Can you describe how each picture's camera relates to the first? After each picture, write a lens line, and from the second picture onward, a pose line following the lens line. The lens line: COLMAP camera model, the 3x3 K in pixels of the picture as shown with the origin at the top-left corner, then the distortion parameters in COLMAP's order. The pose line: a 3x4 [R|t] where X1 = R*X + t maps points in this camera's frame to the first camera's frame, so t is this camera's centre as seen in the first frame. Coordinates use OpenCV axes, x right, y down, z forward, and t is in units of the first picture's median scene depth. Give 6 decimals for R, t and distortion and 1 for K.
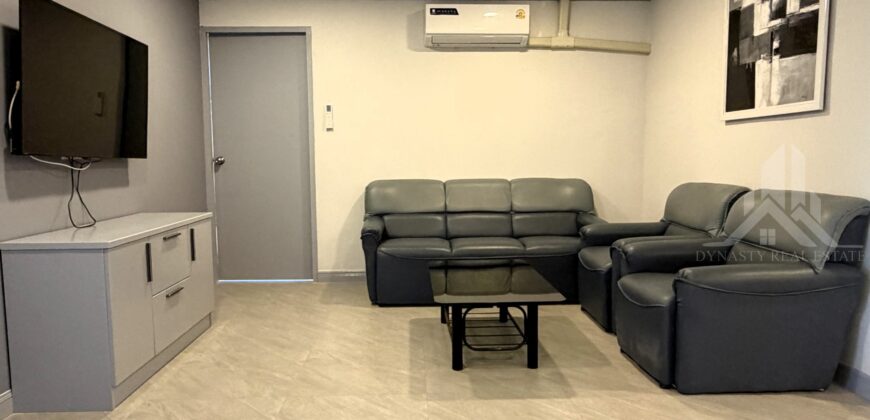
lens RADIAL K [[588.8, 0, 433.4], [0, 588.8, 213.6], [0, 0, 1]] dist [-0.000299, -0.000588]
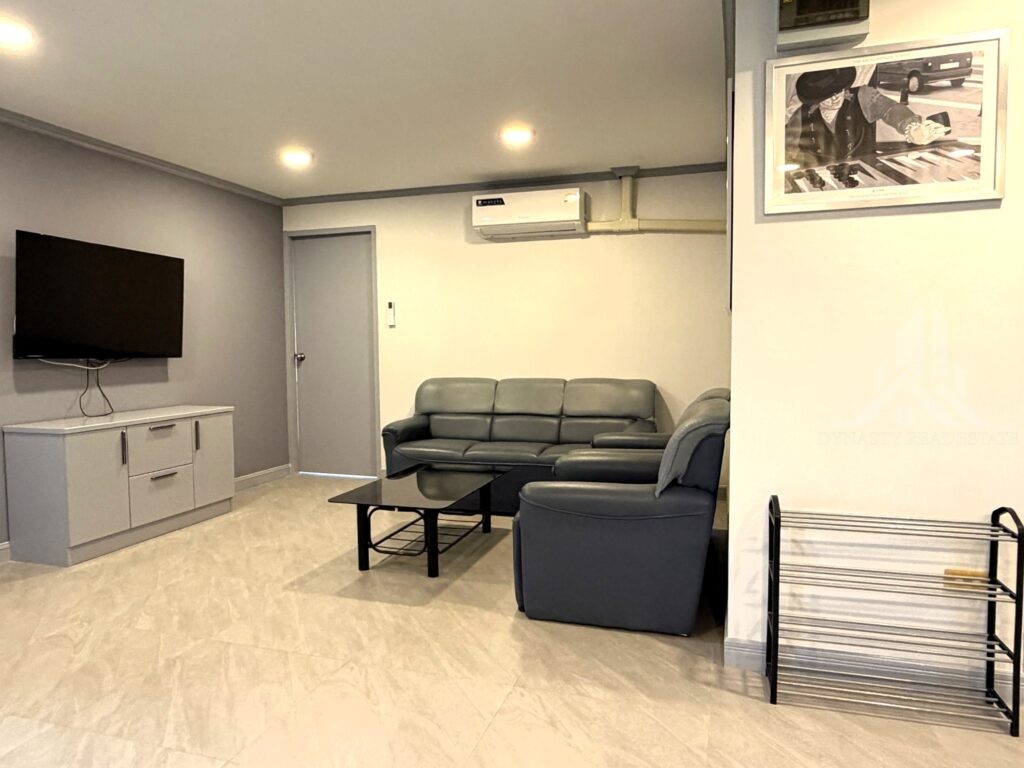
lens RADIAL K [[691.9, 0, 505.1], [0, 691.9, 384.4], [0, 0, 1]] dist [-0.005204, 0.004180]
pose [[0.939196, 0.018474, -0.342884, 0.560337], [-0.030814, 0.999057, -0.030575, -0.020651], [0.341996, 0.039282, 0.938880, -0.038488]]
